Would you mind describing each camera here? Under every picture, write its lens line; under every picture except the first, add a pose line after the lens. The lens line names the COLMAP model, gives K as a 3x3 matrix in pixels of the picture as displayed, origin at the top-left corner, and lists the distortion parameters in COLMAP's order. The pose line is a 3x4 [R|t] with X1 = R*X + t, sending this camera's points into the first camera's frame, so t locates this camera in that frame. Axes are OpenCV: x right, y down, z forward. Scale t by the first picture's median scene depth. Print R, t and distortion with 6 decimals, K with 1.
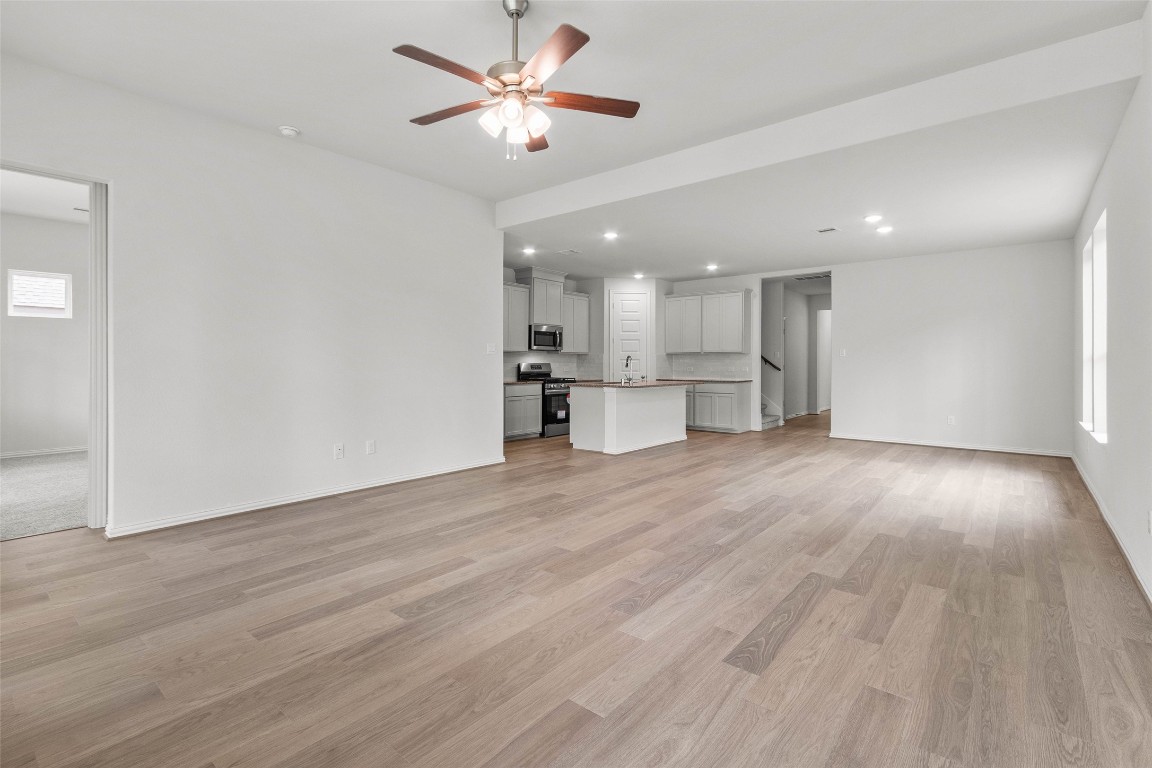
lens RADIAL K [[525.3, 0, 573.7], [0, 525.3, 363.6], [0, 0, 1]] dist [0.005389, -0.002438]
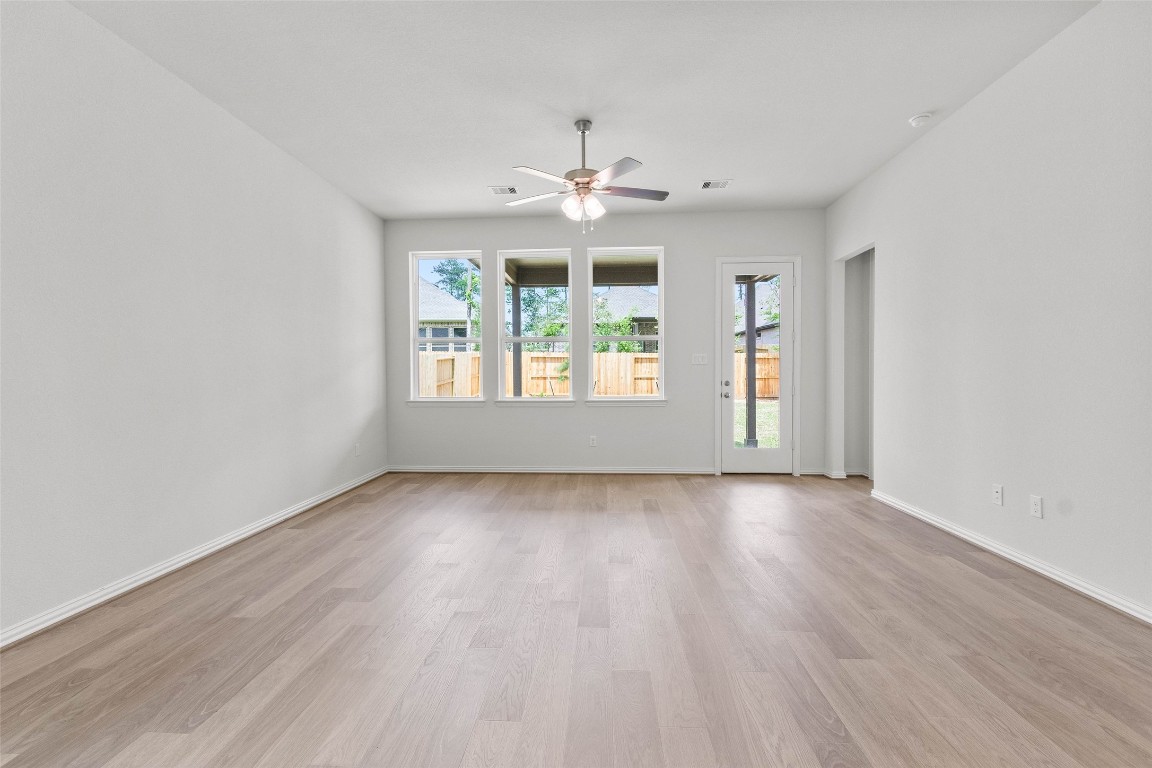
lens RADIAL K [[525.3, 0, 573.7], [0, 525.3, 383.1], [0, 0, 1]] dist [0.005389, -0.002438]
pose [[-0.802816, 0.015416, -0.596028, 0.232955], [0.005783, 0.999820, 0.018072, -0.001320], [0.596199, 0.011062, -0.802760, 0.639221]]
